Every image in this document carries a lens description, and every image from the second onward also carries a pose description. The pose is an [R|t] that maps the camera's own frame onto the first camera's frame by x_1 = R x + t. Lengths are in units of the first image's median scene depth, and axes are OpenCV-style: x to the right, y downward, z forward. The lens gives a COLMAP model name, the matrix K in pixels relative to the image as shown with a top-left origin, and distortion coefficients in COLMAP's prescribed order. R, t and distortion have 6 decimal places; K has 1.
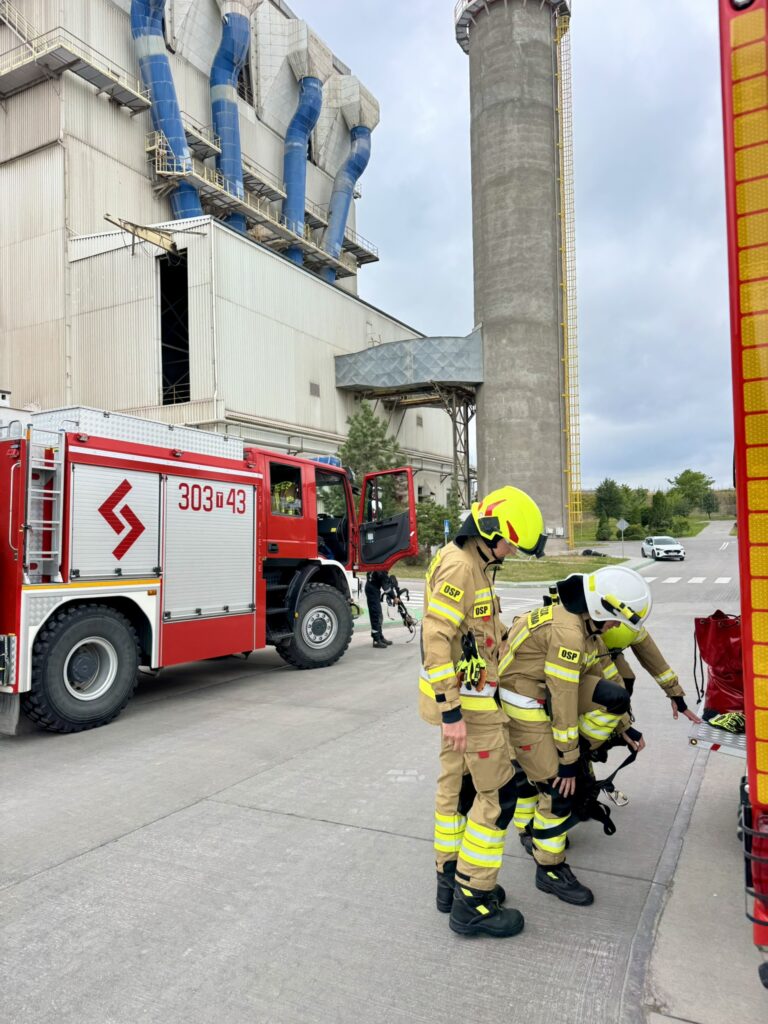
lens RADIAL K [[717.8, 0, 379.8], [0, 717.8, 518.3], [0, 0, 1]] dist [0.033899, -0.062216]
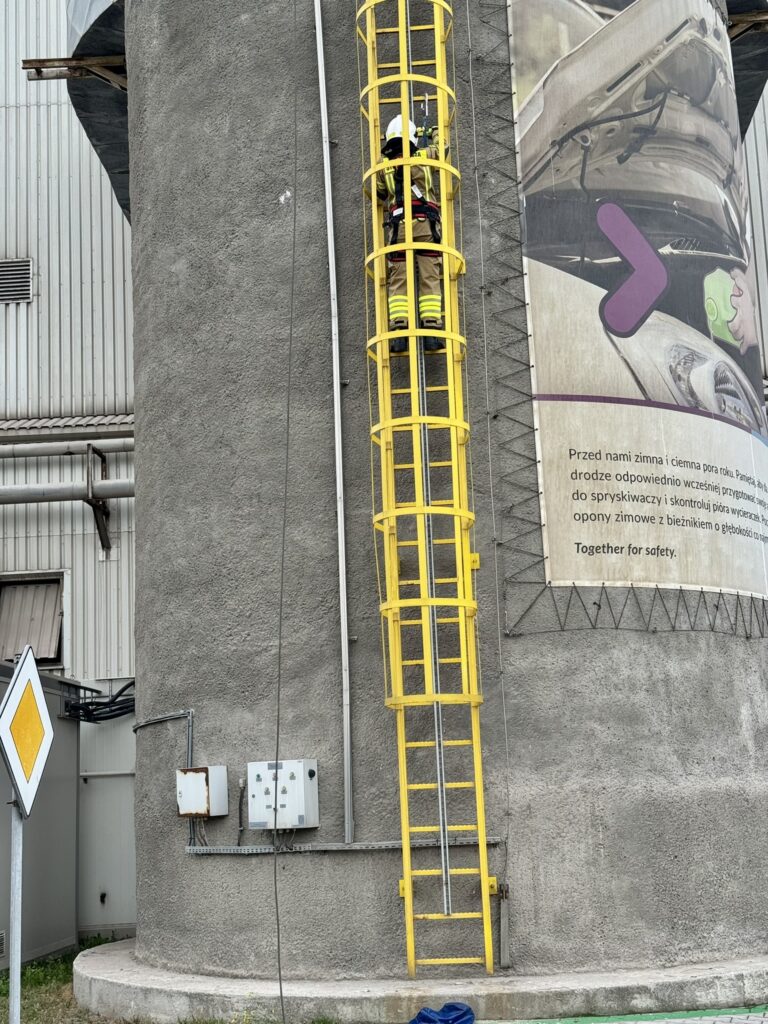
lens RADIAL K [[1476.5, 0, 397.6], [0, 1476.5, 510.6], [0, 0, 1]] dist [0.106577, 0.000000]
pose [[0.422870, -0.172006, -0.889716, 0.480627], [0.065449, 0.985053, -0.159330, 0.012579], [0.903824, 0.009144, 0.427807, 0.920033]]
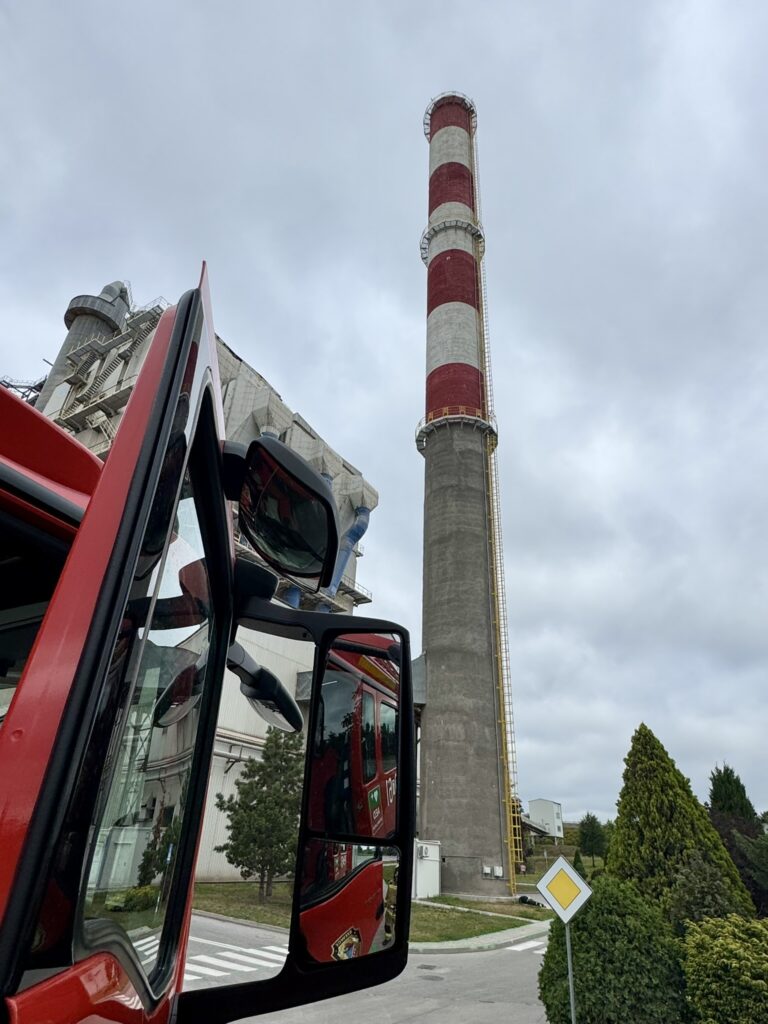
lens RADIAL K [[563.8, 0, 387.6], [0, 563.8, 520.7], [0, 0, 1]] dist [0.007049, 0.000462]
pose [[0.996122, 0.034671, -0.080865, 0.149838], [-0.069495, 0.873710, -0.481457, -0.016755], [0.053960, 0.485210, 0.872731, 0.117782]]
